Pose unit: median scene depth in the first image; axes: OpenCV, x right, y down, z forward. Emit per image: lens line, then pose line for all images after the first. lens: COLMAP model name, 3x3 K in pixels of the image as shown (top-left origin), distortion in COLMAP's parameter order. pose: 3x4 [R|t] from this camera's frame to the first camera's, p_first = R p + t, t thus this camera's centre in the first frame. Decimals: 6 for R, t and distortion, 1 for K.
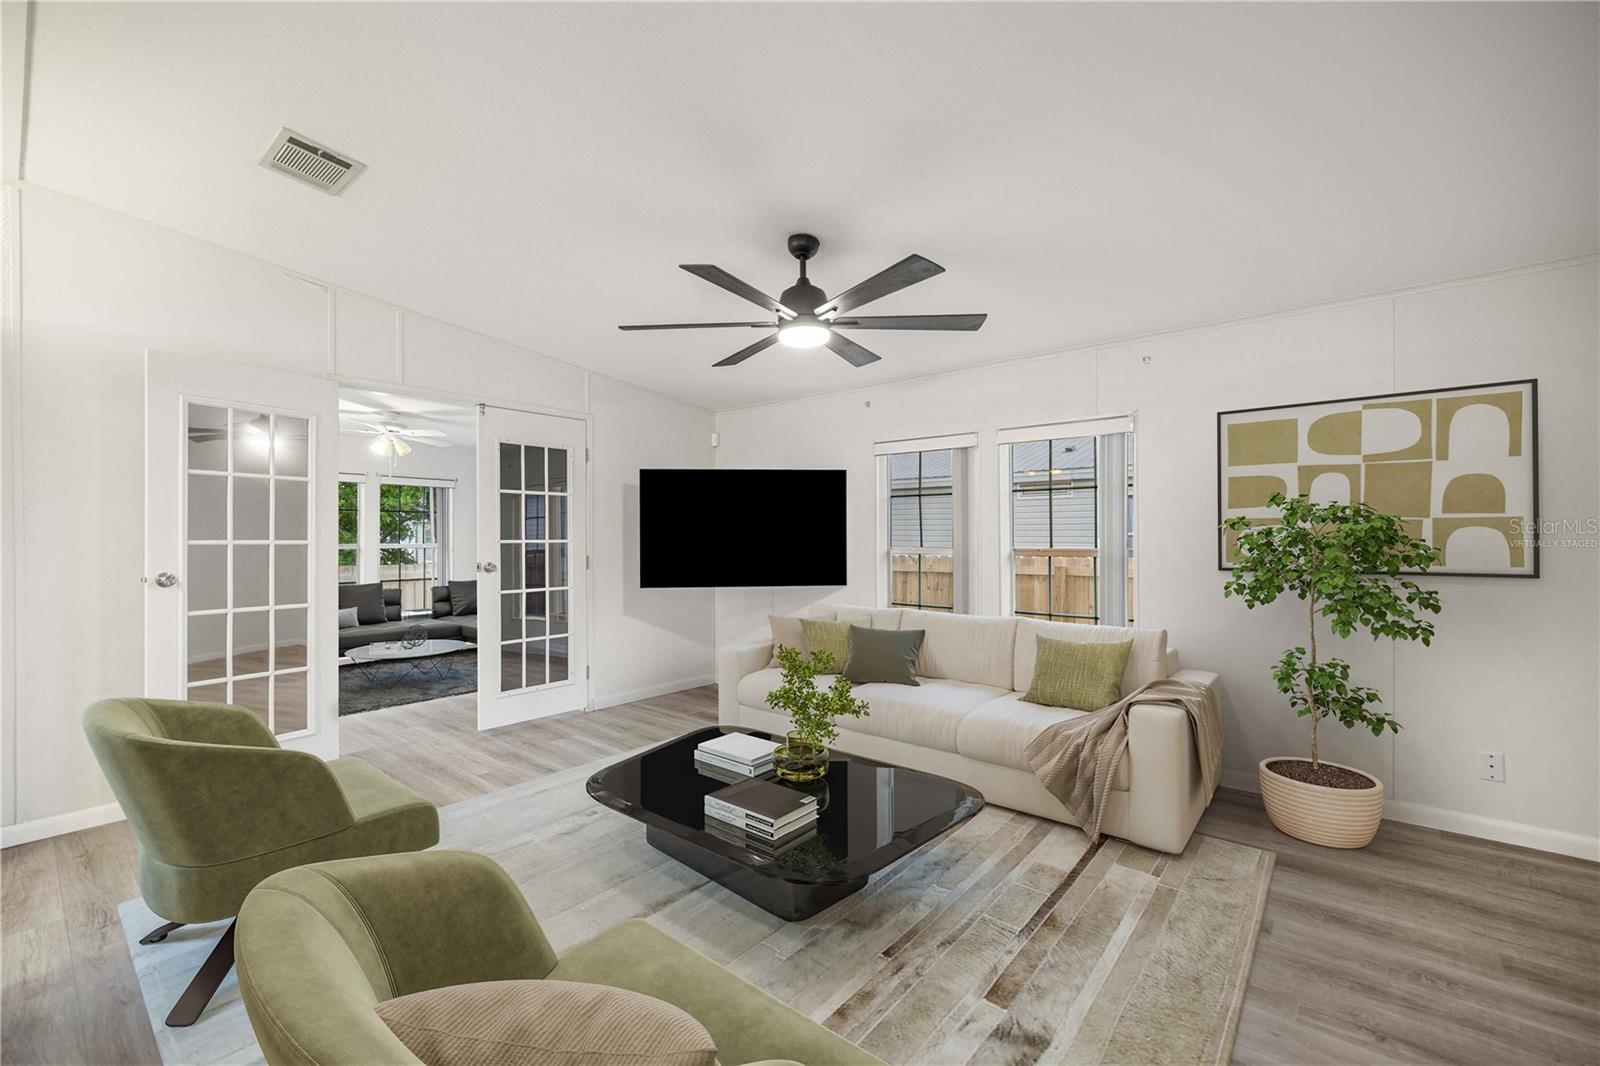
lens RADIAL K [[674.3, 0, 811.1], [0, 674.3, 528.8], [0, 0, 1]] dist [-0.004023, 0.000550]
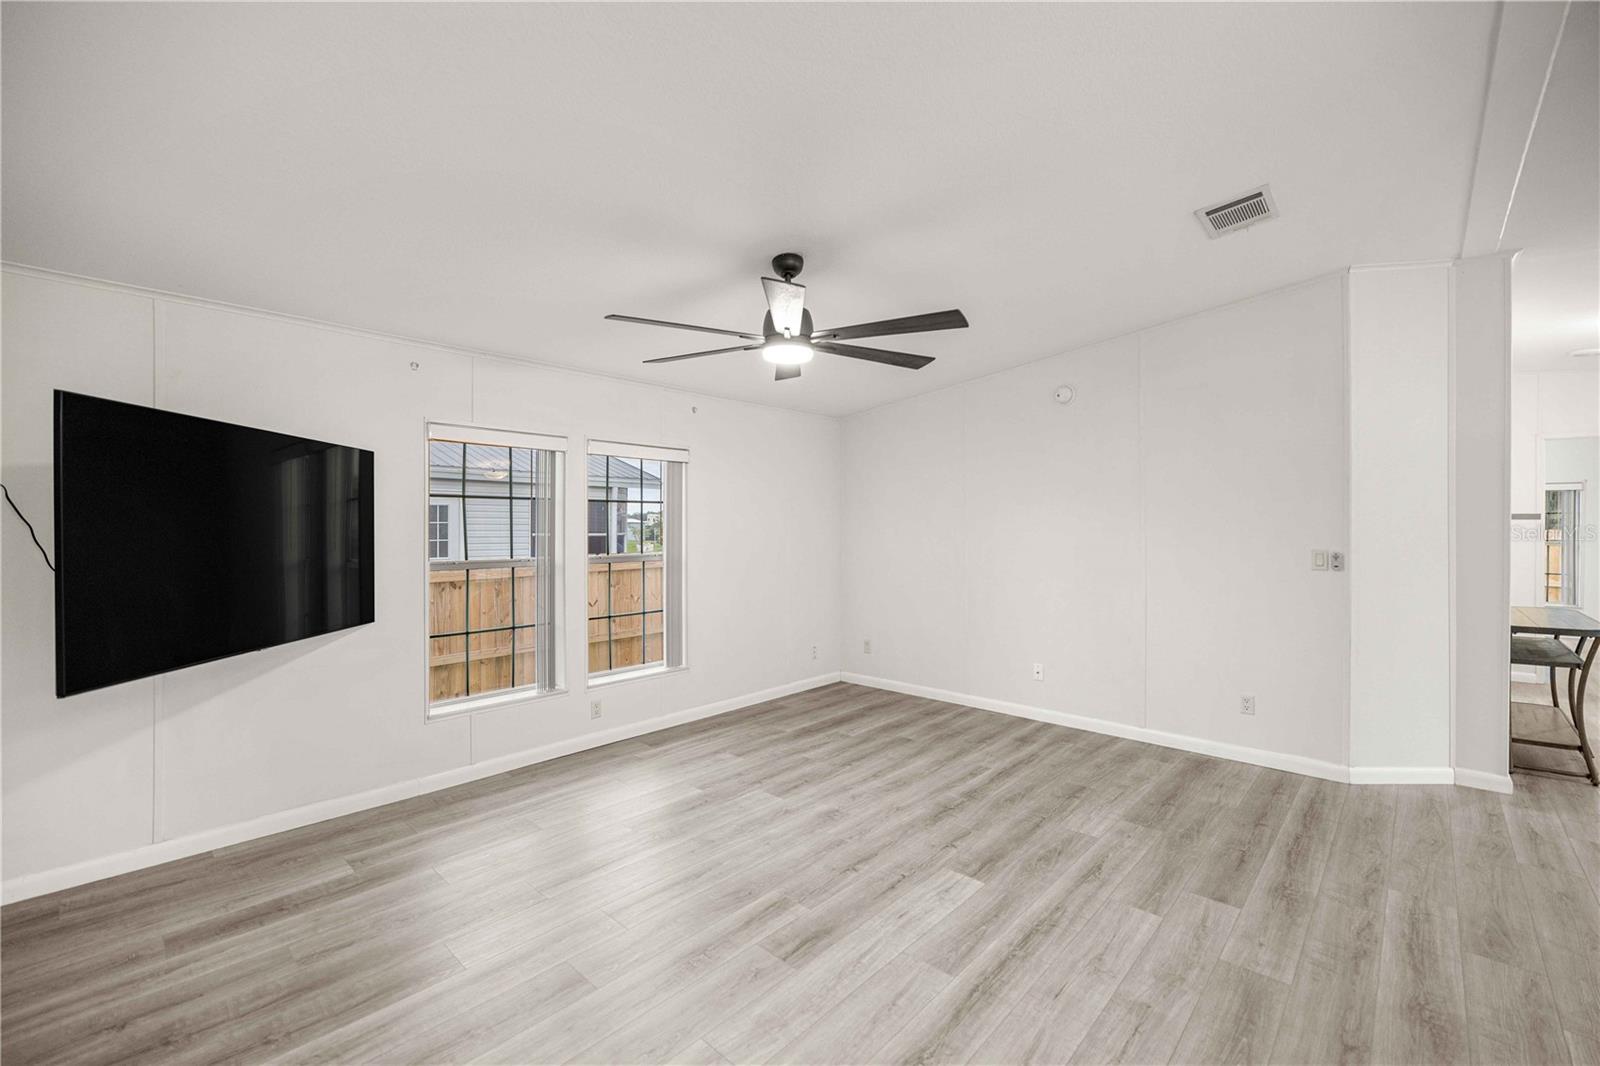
lens RADIAL K [[674.3, 0, 789.6], [0, 674.3, 531.4], [0, 0, 1]] dist [-0.004023, 0.000550]
pose [[0.060480, -0.000842, 0.998169, -0.660114], [-0.004656, 0.999989, 0.001125, -0.011508], [-0.998159, -0.004716, 0.060476, 0.605478]]
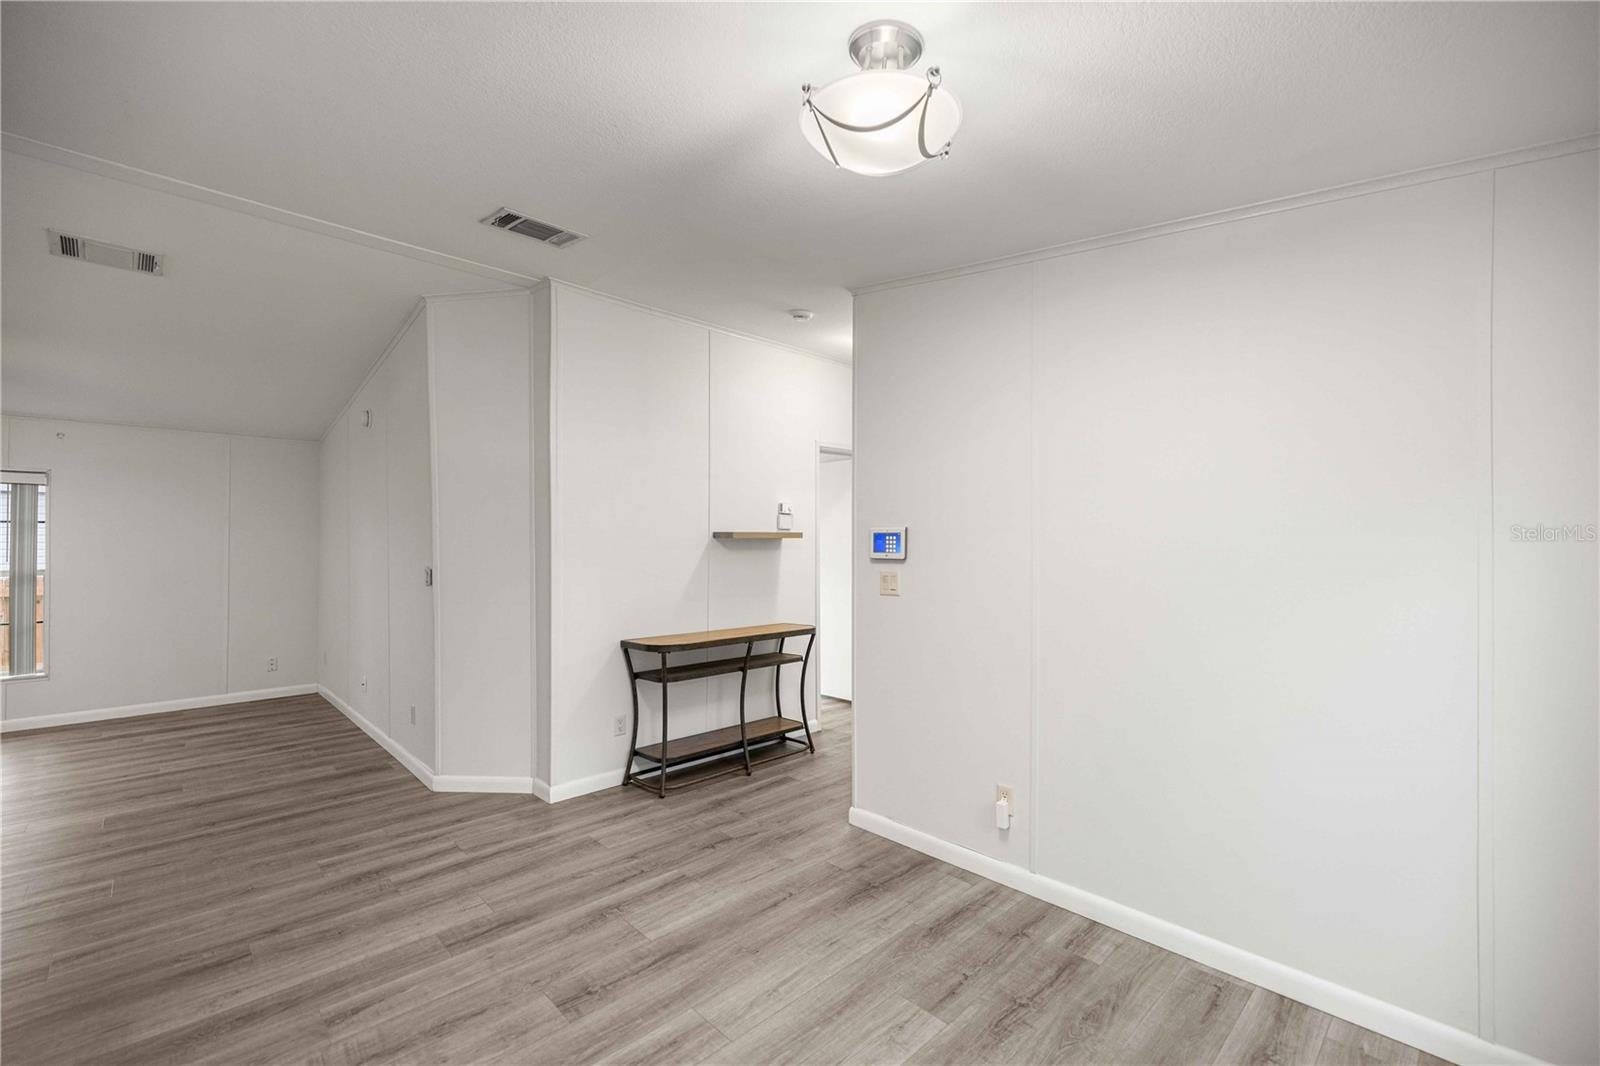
lens RADIAL K [[674.3, 0, 807.8], [0, 674.3, 527.2], [0, 0, 1]] dist [-0.004023, 0.000550]
pose [[0.093474, 0.036859, 0.994939, -0.620333], [-0.008689, 0.999307, -0.036204, -0.014318], [-0.995584, -0.005261, 0.093729, -0.550220]]
